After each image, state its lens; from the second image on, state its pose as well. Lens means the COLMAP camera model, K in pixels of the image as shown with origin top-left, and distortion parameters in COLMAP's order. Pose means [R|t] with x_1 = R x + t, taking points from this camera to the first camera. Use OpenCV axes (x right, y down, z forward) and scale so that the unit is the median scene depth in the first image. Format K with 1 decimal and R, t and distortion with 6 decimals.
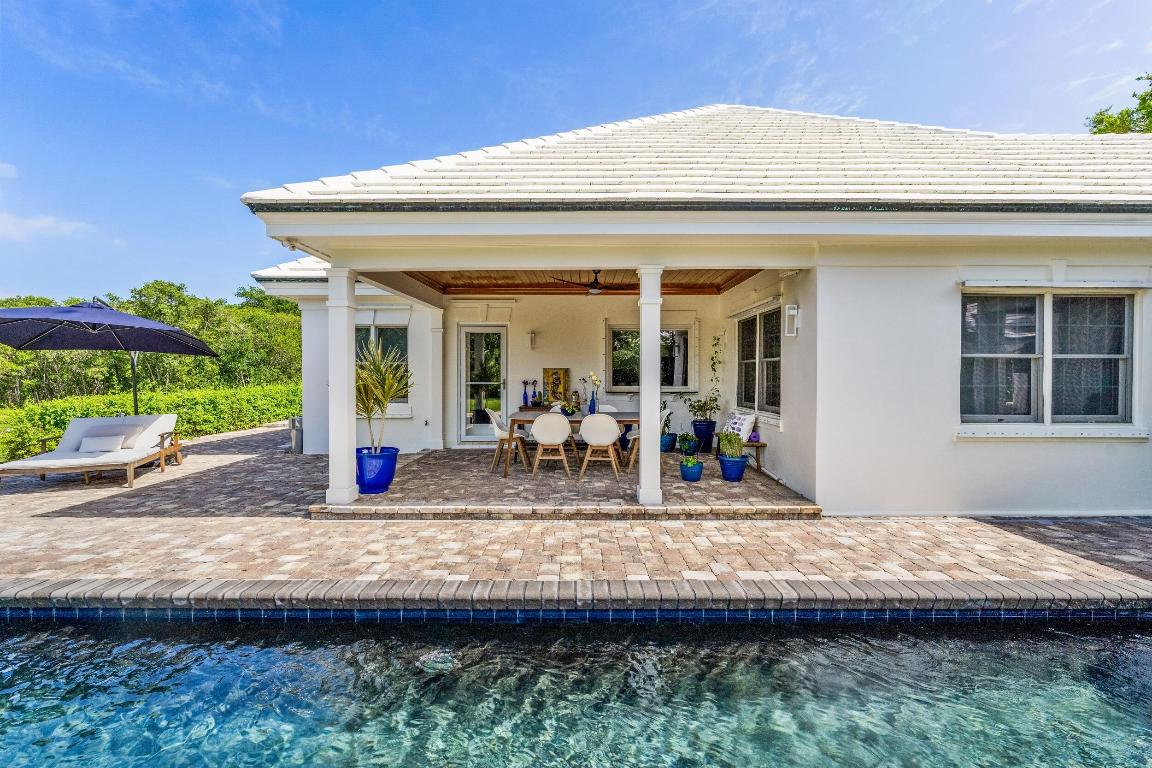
lens RADIAL K [[510.3, 0, 576.0], [0, 510.3, 384.0], [0, 0, 1]] dist [-0.011325, 0.000017]
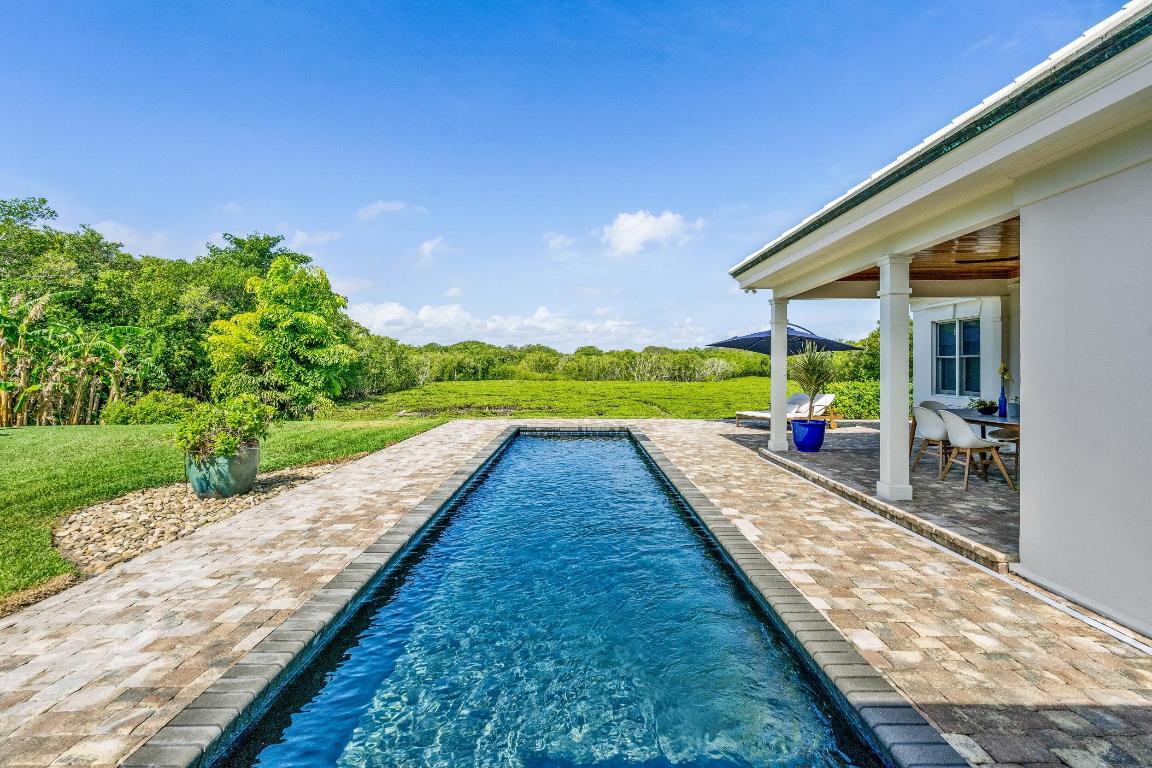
lens RADIAL K [[563.2, 0, 576.0], [0, 563.2, 384.0], [0, 0, 1]] dist [0.000512, 0.000036]
pose [[-0.003062, 0.028875, -0.999578, 1.541106], [-0.018162, 0.999417, 0.028926, -0.008841], [0.999830, 0.018243, -0.002536, 0.501470]]
